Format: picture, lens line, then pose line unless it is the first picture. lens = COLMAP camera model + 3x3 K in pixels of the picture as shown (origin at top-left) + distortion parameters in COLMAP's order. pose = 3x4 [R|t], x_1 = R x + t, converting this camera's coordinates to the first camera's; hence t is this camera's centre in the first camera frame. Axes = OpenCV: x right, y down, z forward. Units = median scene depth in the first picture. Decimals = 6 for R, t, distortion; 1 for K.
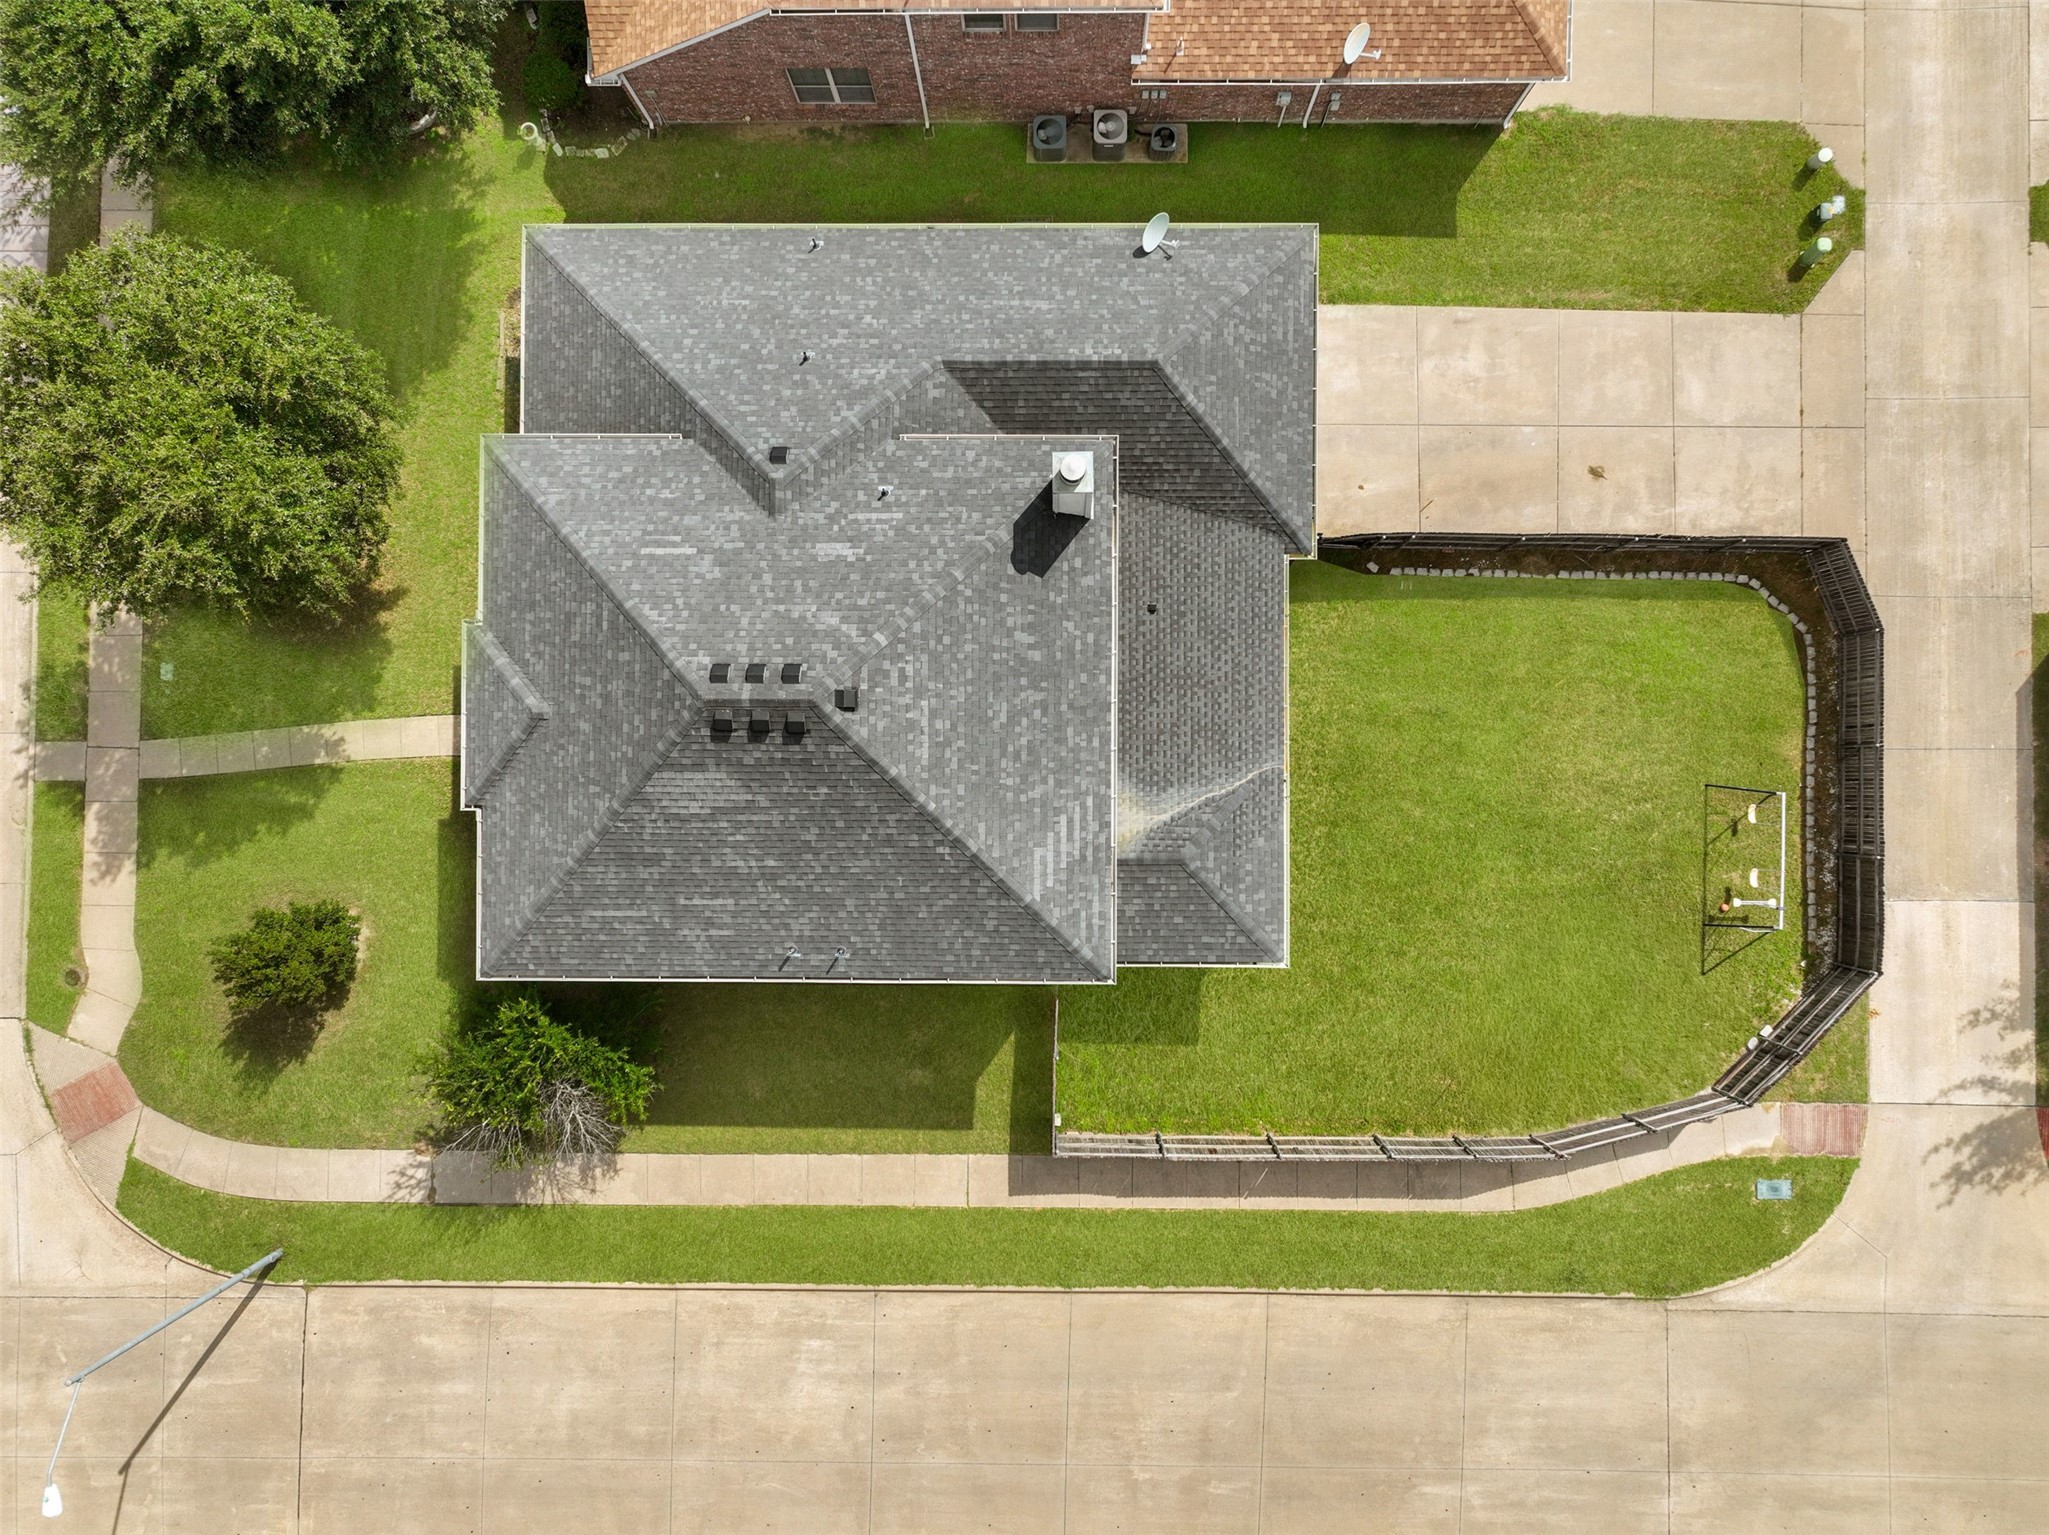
lens RADIAL K [[1439.4, 0, 1024.5], [0, 1439.4, 767.5], [0, 0, 1]] dist [0.007232, 0.004627]
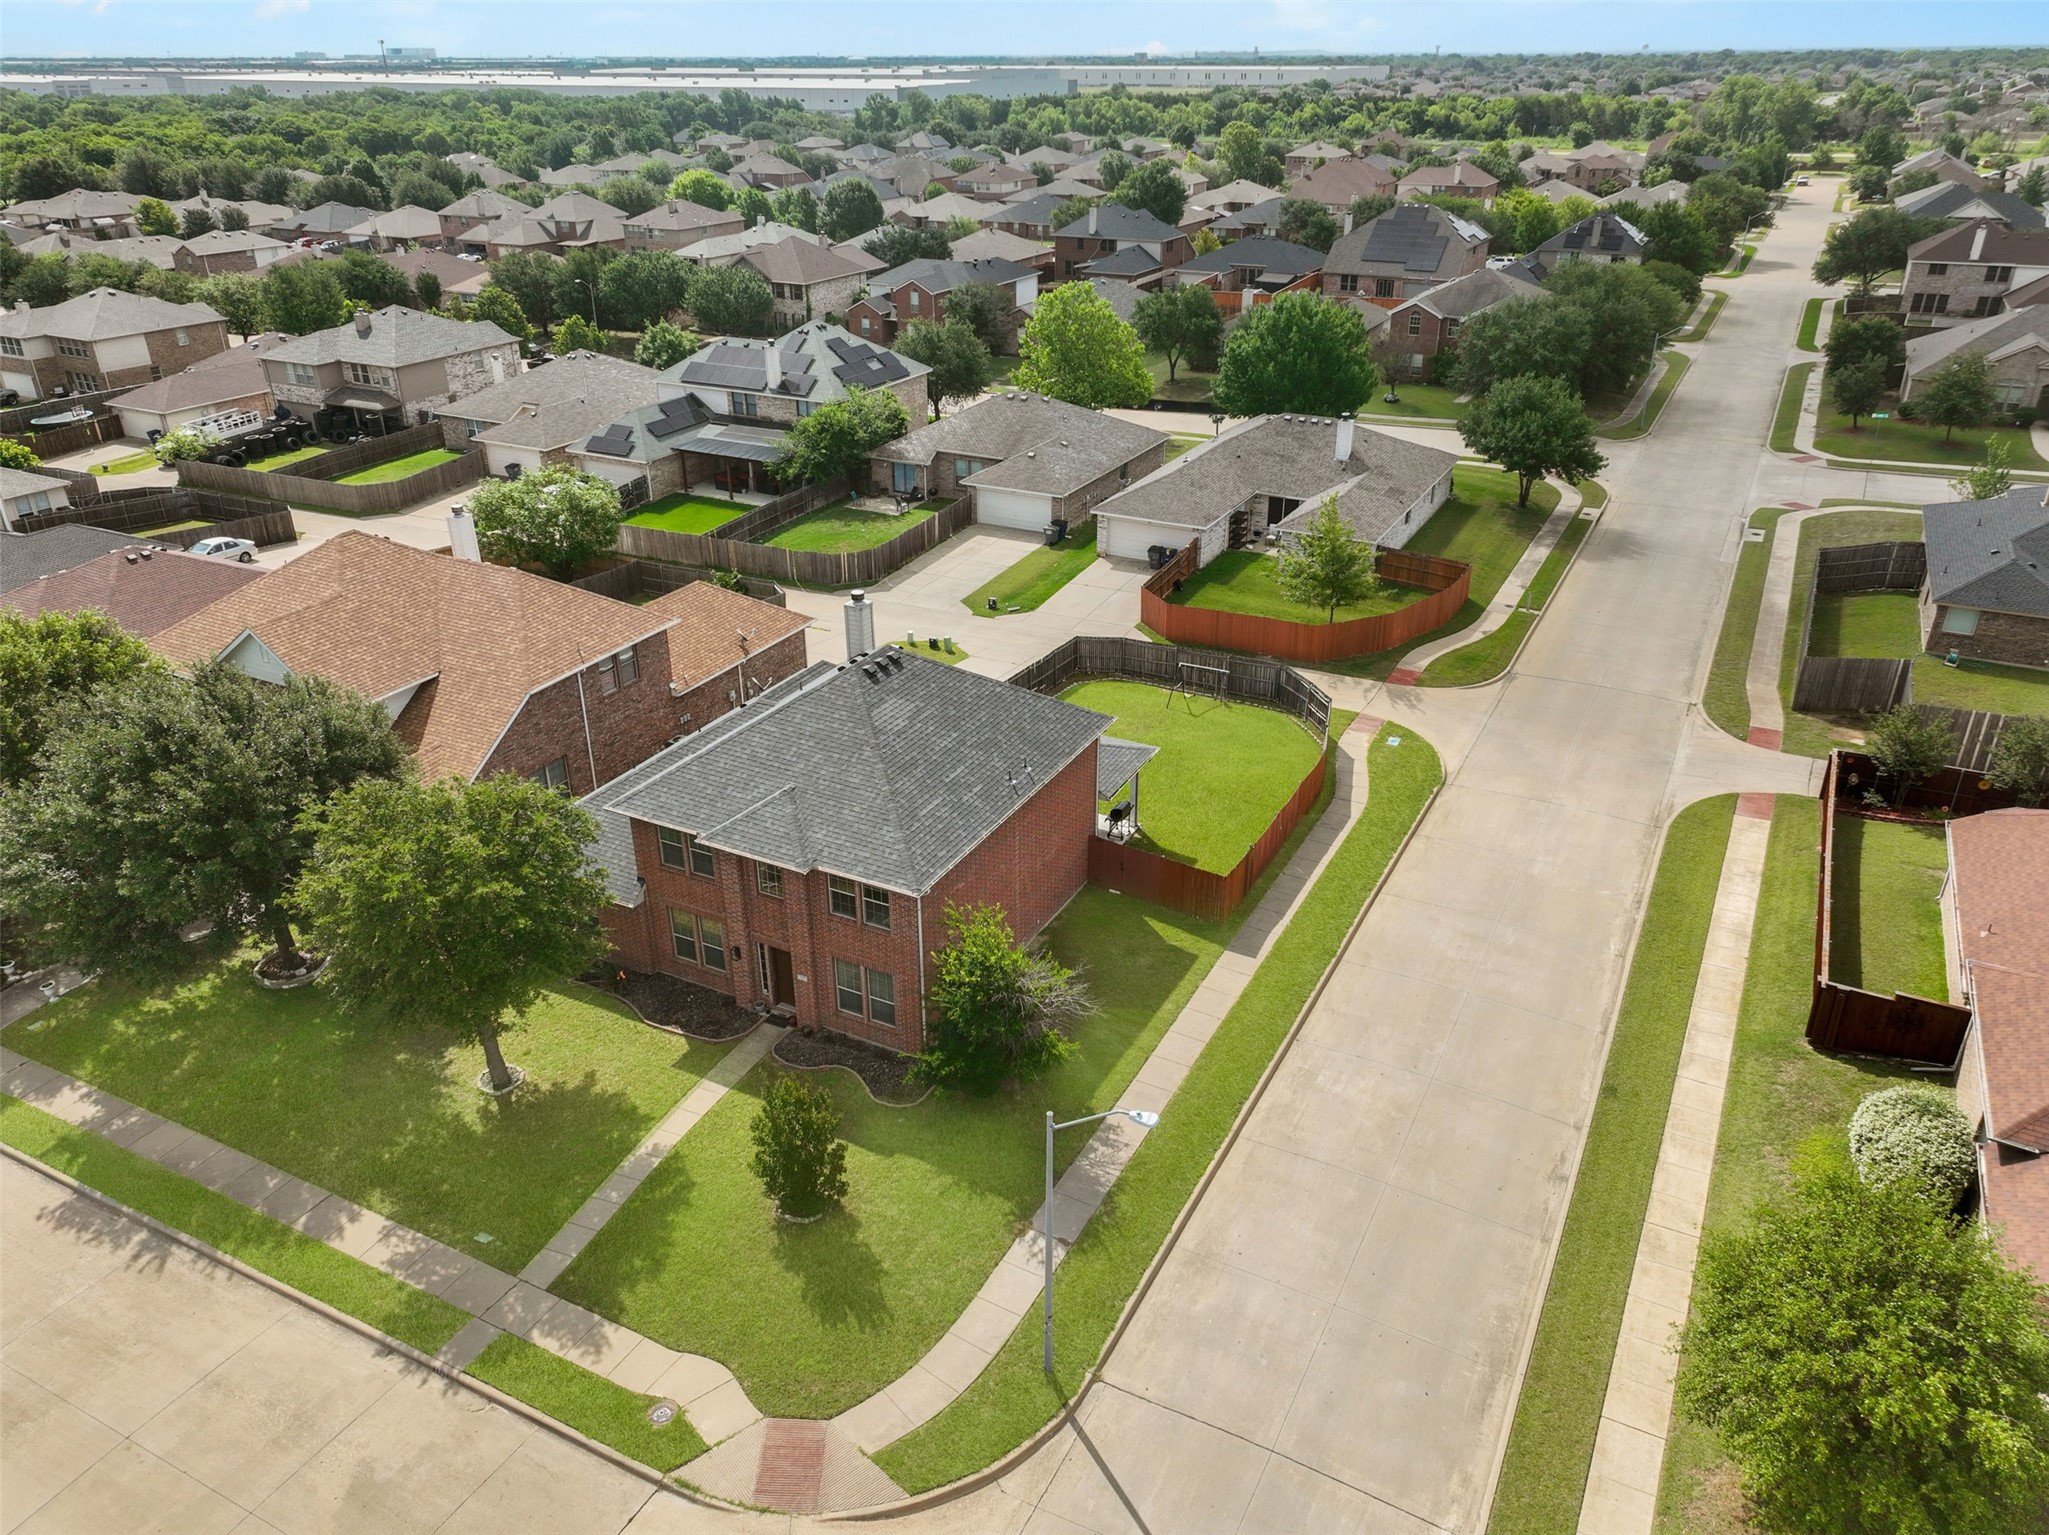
lens RADIAL K [[1439.4, 0, 1024.5], [0, 1439.4, 767.5], [0, 0, 1]] dist [0.007232, 0.004627]
pose [[0.461819, -0.381136, 0.800911, -1.109510], [0.886938, 0.206587, -0.413113, 0.621437], [-0.008005, 0.901142, 0.433450, 0.262698]]
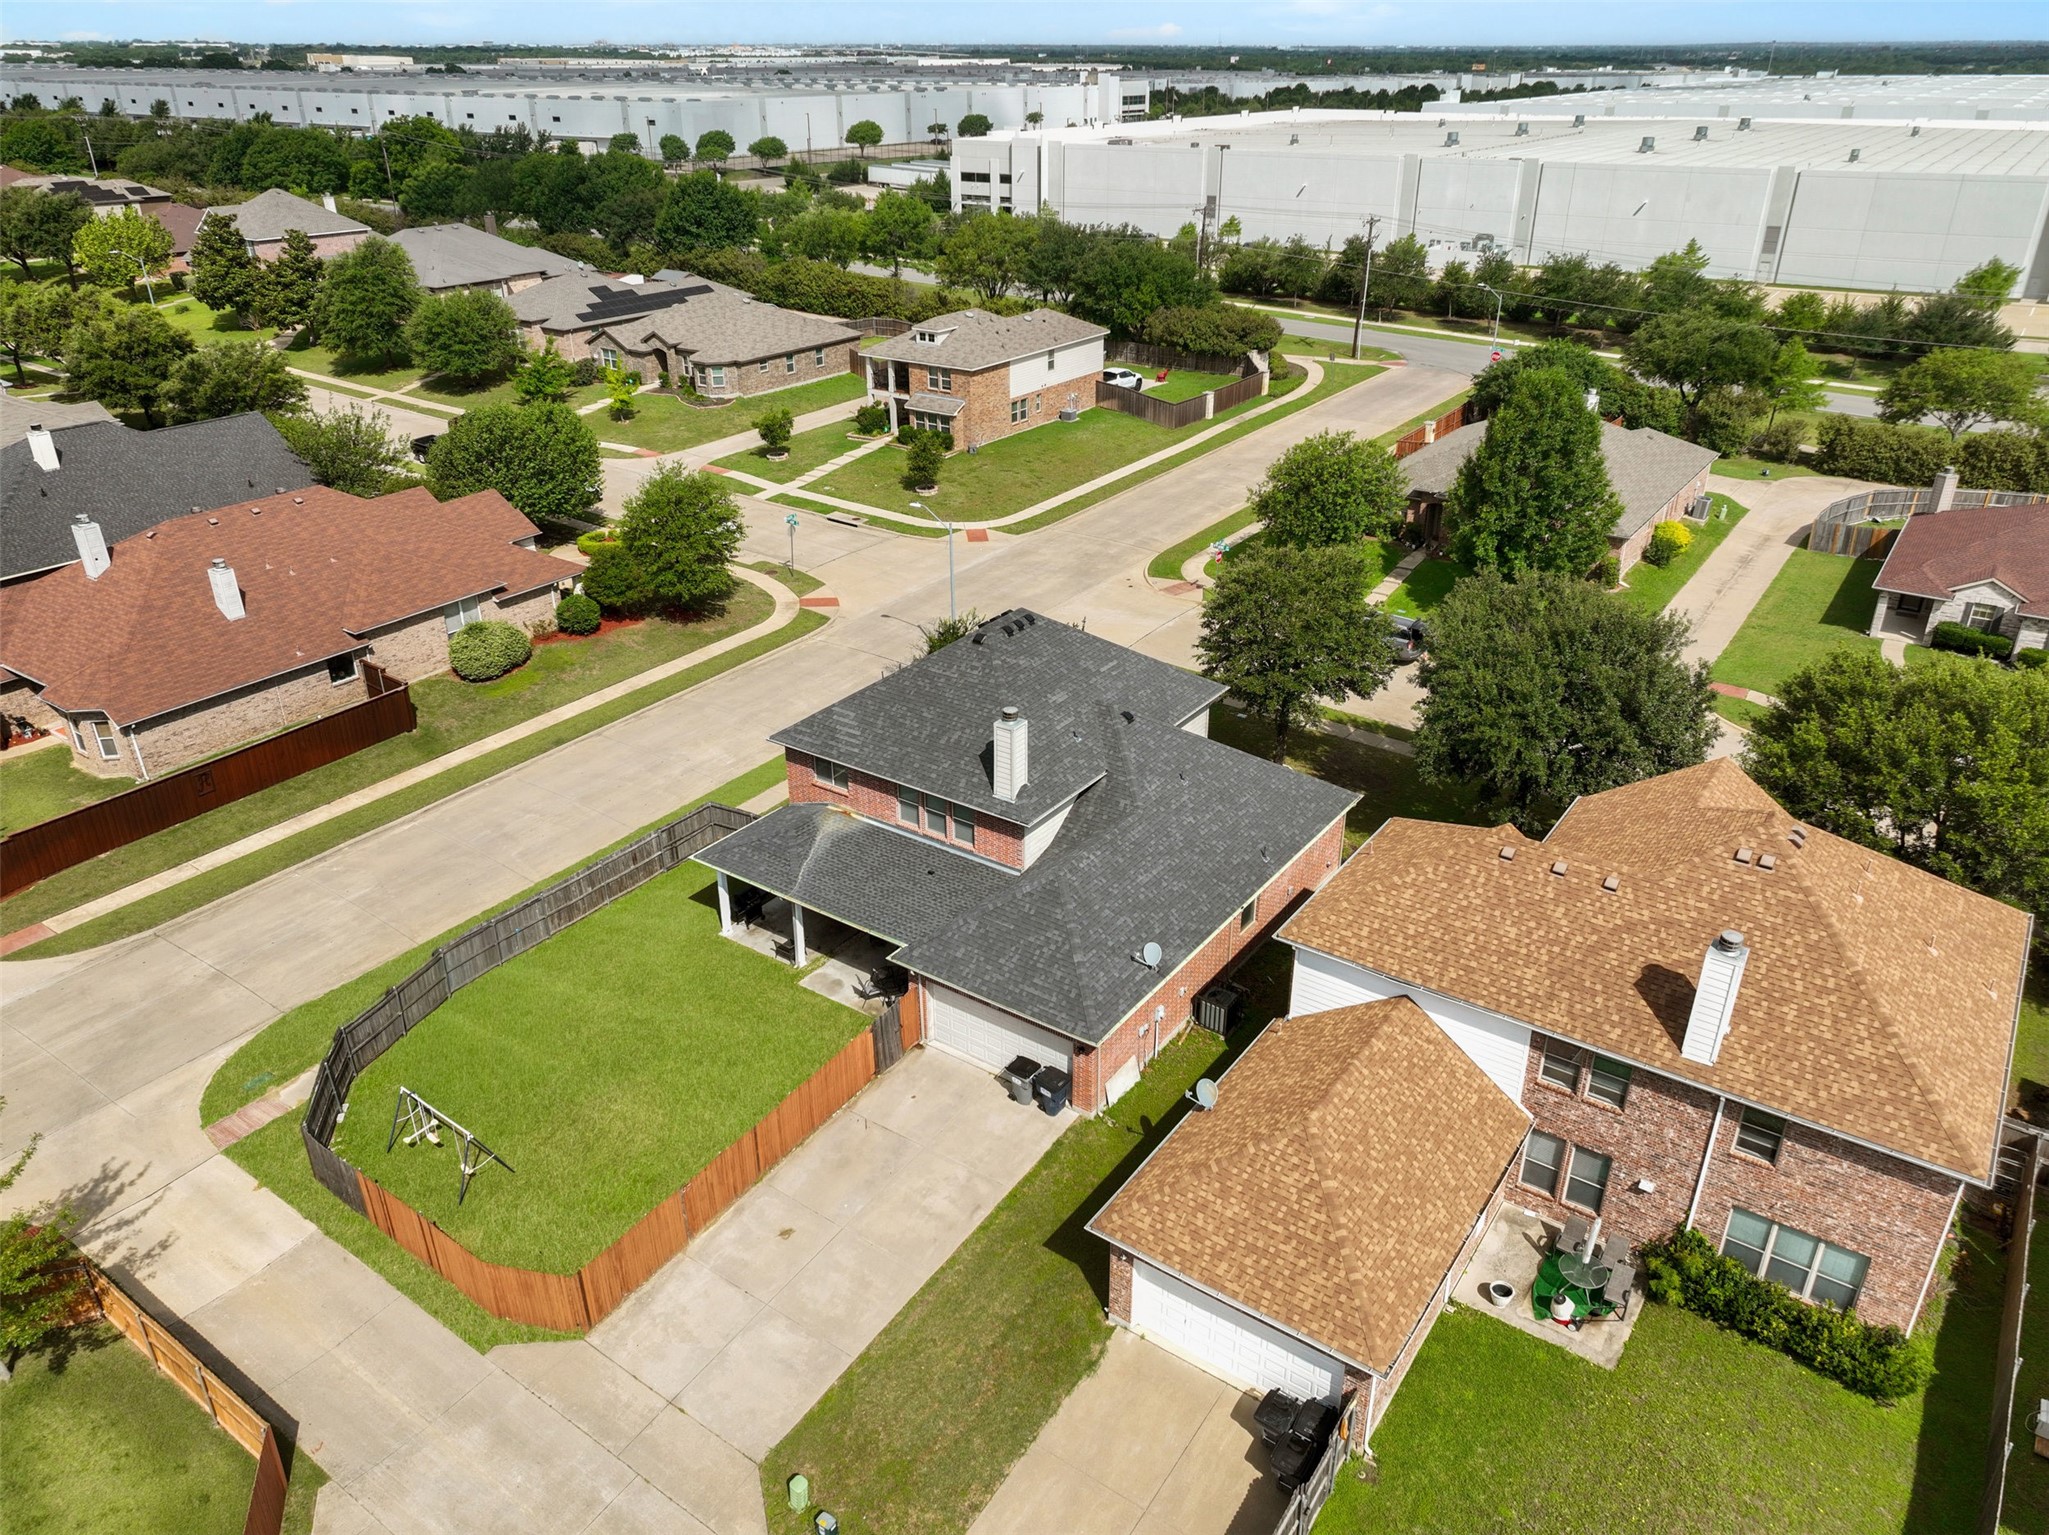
lens RADIAL K [[1431.0, 0, 1024.5], [0, 1431.0, 767.5], [0, 0, 1]] dist [0.005671, 0.005117]
pose [[-0.572308, 0.388051, -0.722413, 0.914245], [-0.819839, -0.251300, 0.514502, -0.795203], [0.018110, 0.886716, 0.461960, 0.208203]]
